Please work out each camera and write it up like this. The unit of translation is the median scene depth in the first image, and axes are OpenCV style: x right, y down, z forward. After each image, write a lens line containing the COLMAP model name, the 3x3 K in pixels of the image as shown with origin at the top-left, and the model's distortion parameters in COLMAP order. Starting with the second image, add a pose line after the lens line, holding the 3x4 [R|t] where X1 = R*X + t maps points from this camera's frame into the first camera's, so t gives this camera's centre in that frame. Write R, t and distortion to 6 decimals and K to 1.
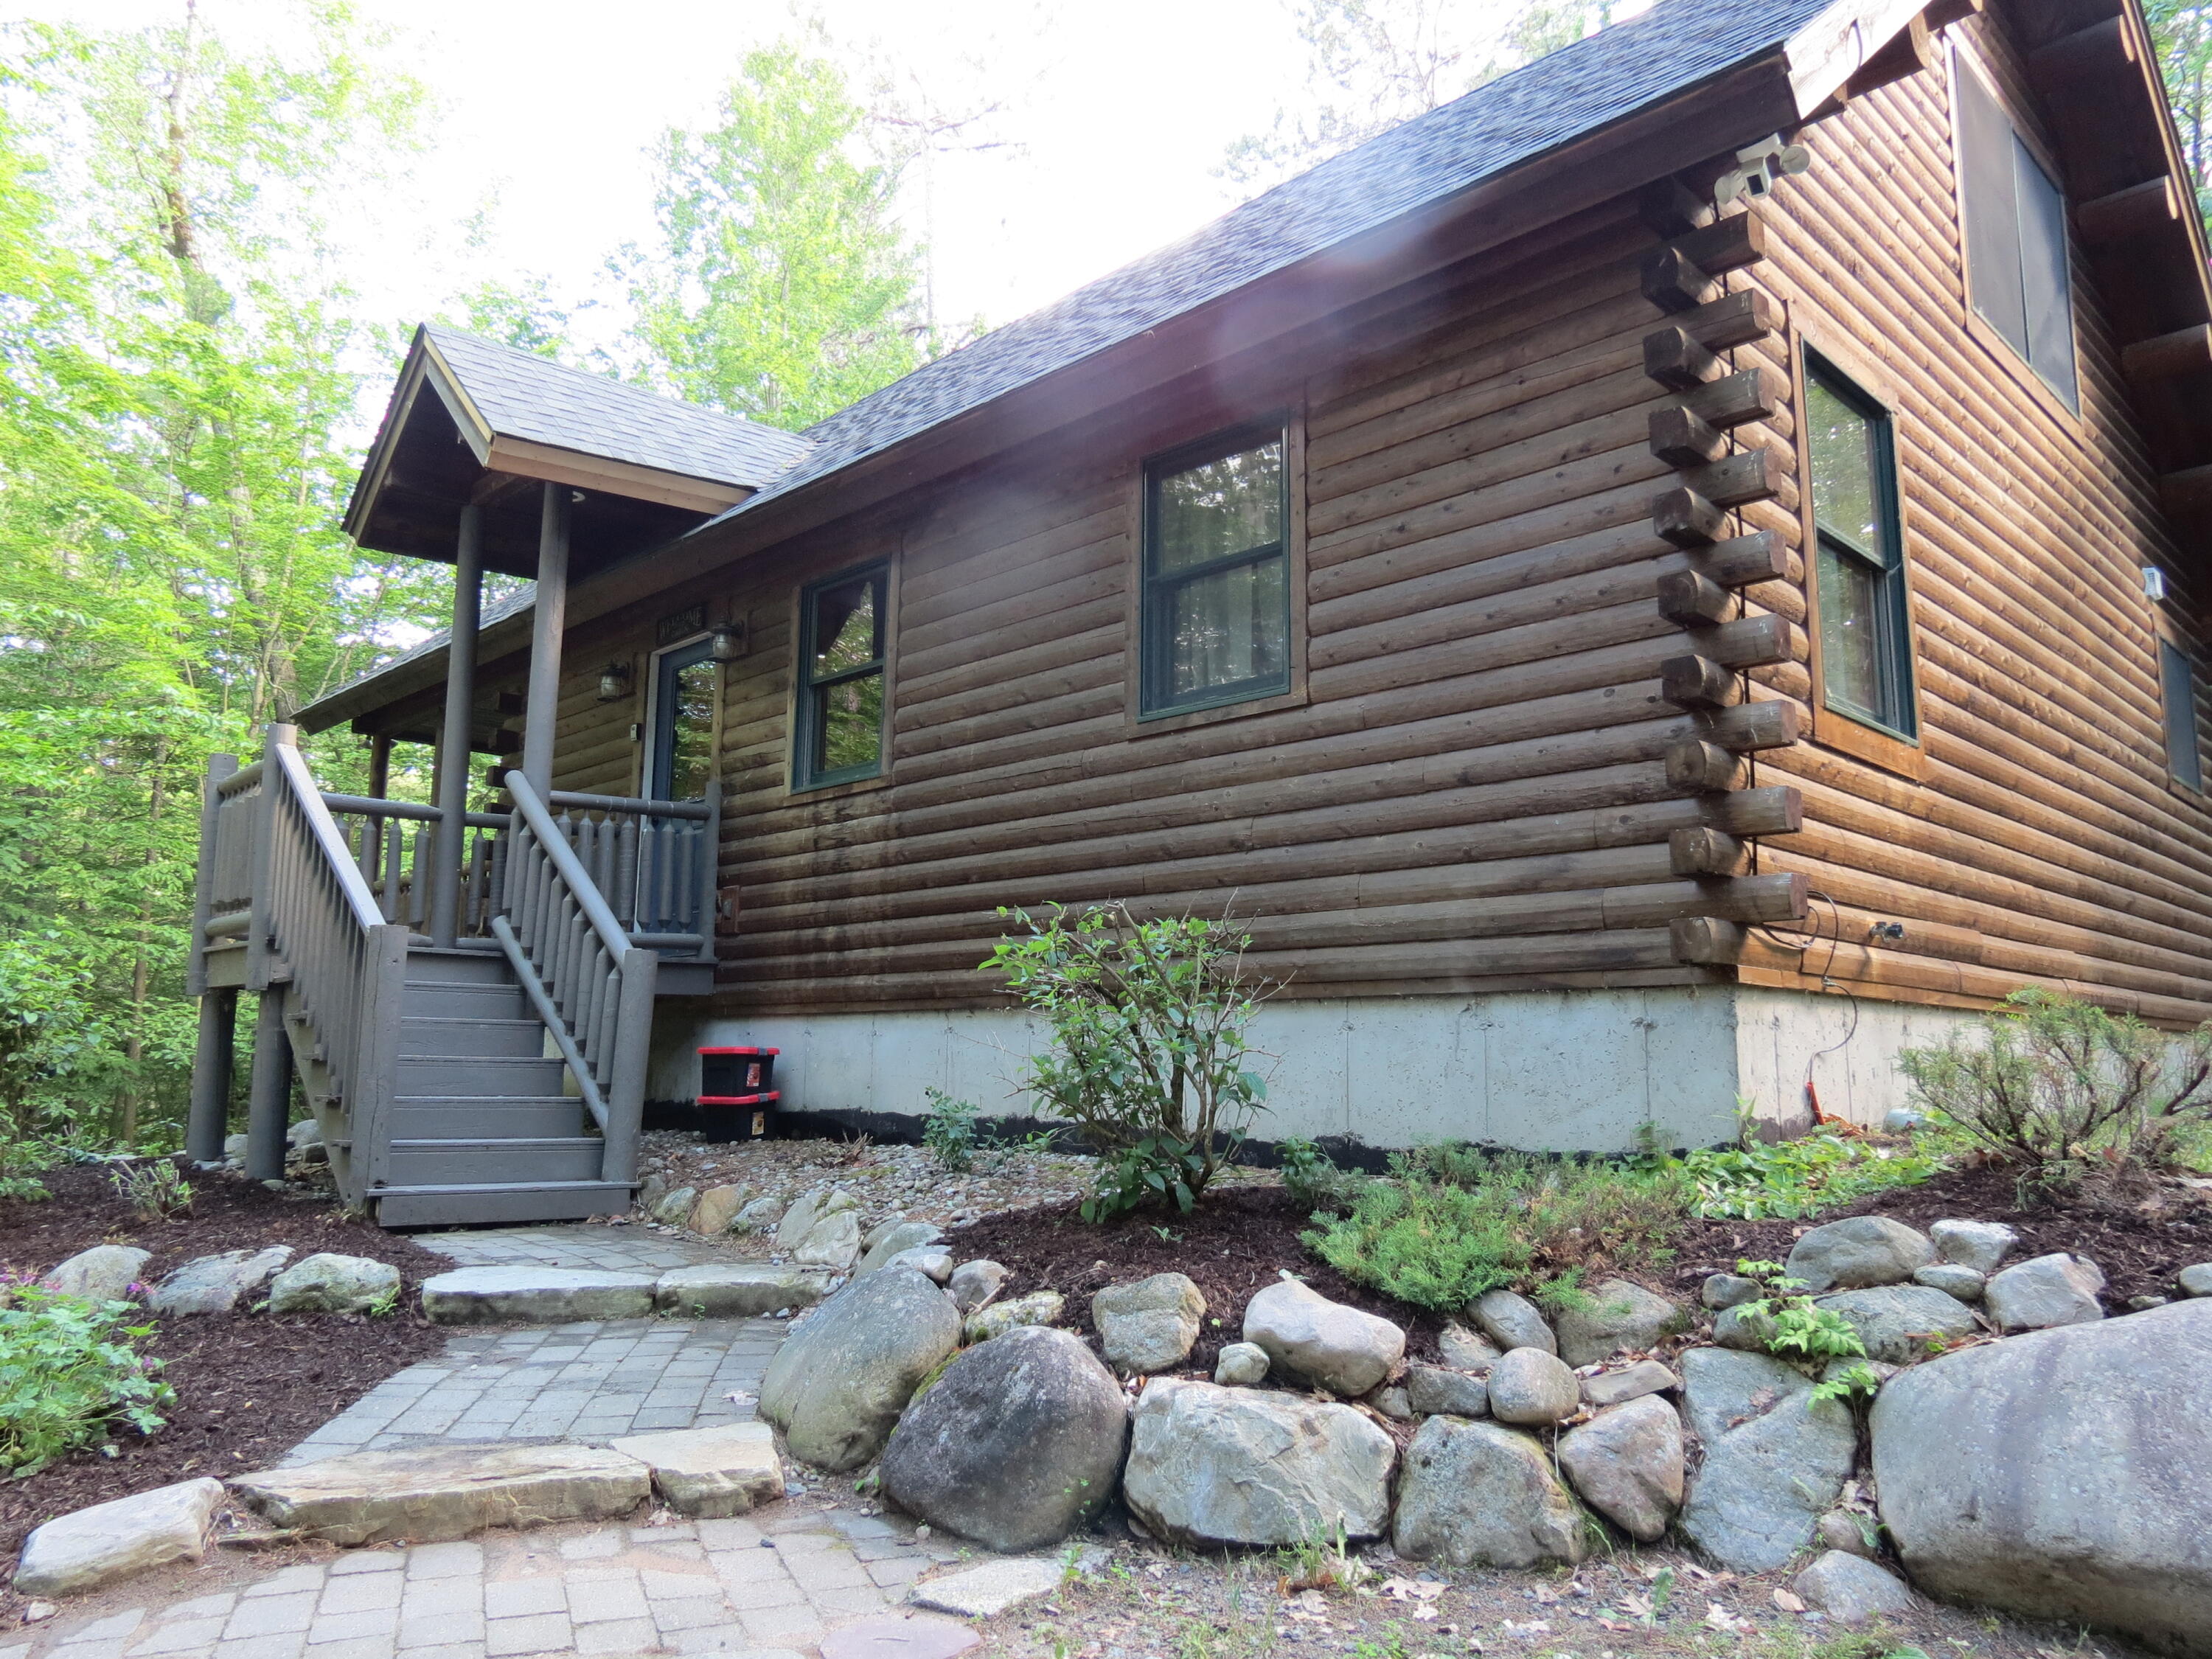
lens RADIAL K [[1577.8, 0, 1106.0], [0, 1577.8, 829.5], [0, 0, 1]] dist [0.005324, 0.000494]
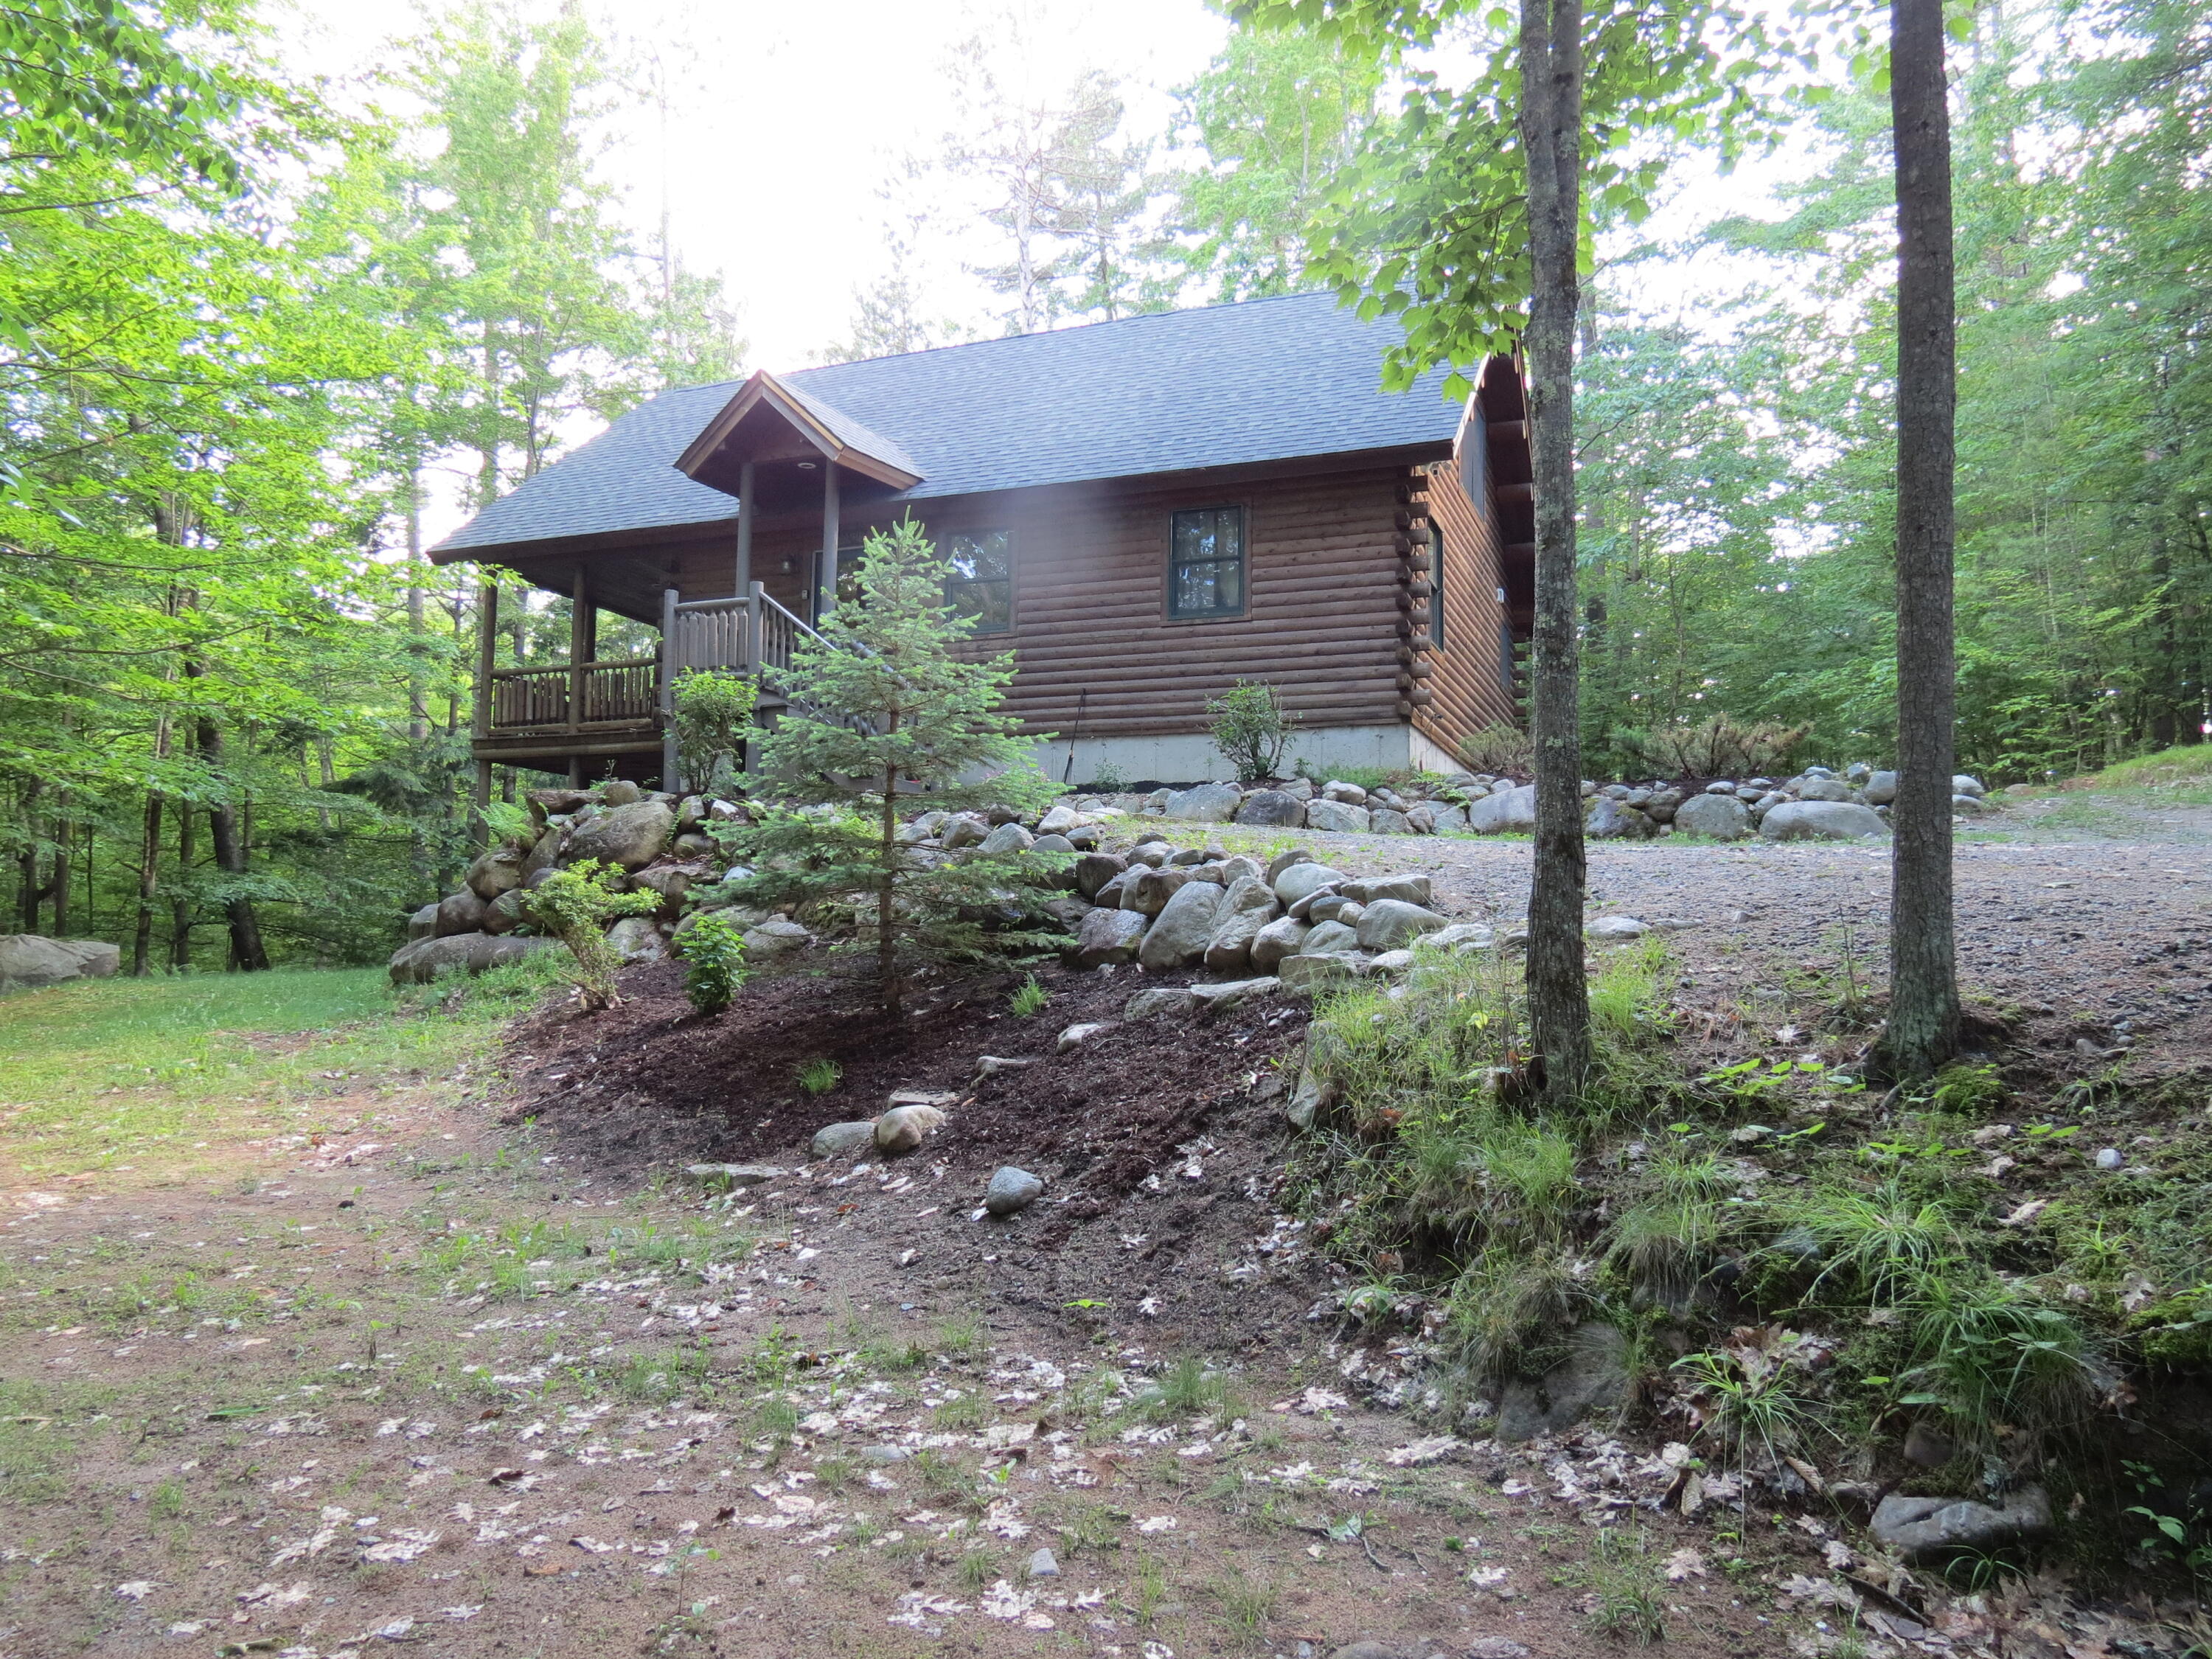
lens RADIAL K [[1577.8, 0, 1106.0], [0, 1577.8, 829.5], [0, 0, 1]] dist [0.005324, 0.000494]
pose [[0.918650, 0.036460, 0.393386, -1.235276], [-0.064110, 0.996292, 0.057375, 0.146964], [-0.389836, -0.077928, 0.917581, -1.491795]]
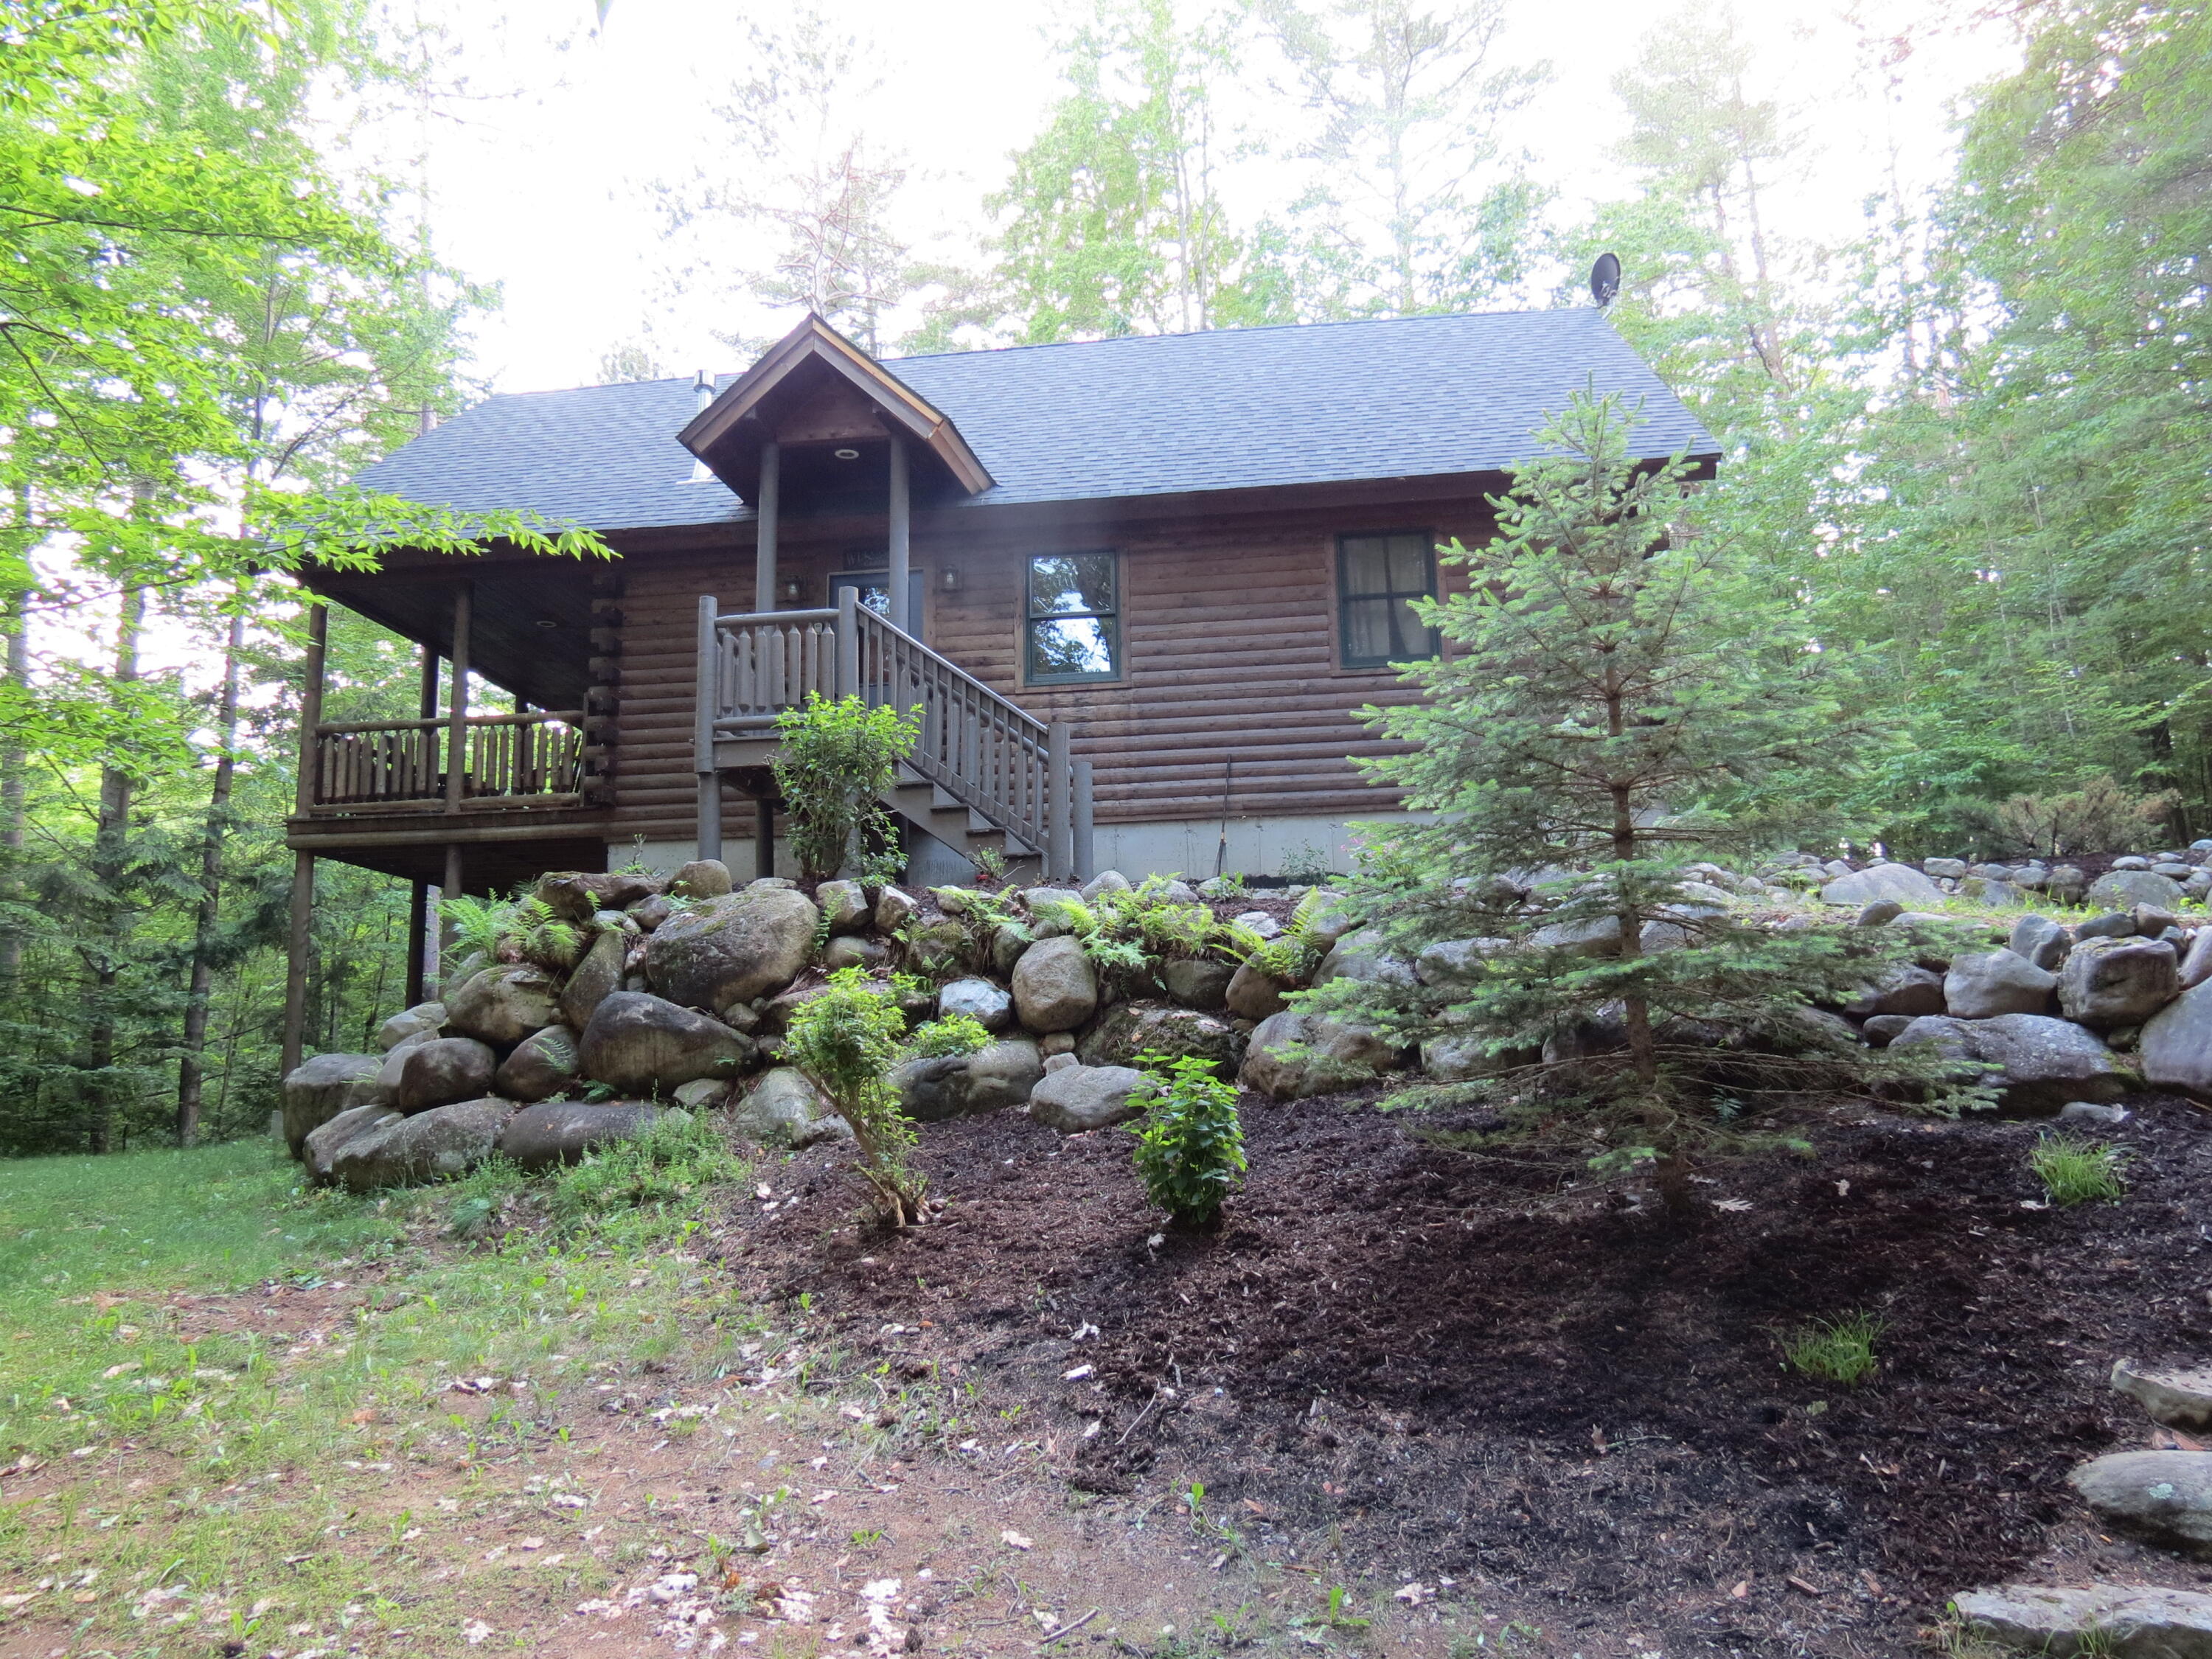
lens RADIAL K [[1577.8, 0, 1106.0], [0, 1577.8, 829.5], [0, 0, 1]] dist [0.005324, 0.000494]
pose [[0.794097, 0.080279, 0.602466, -1.641335], [-0.066585, 0.996763, -0.045055, 0.282484], [-0.604133, -0.004337, 0.796872, -0.432904]]
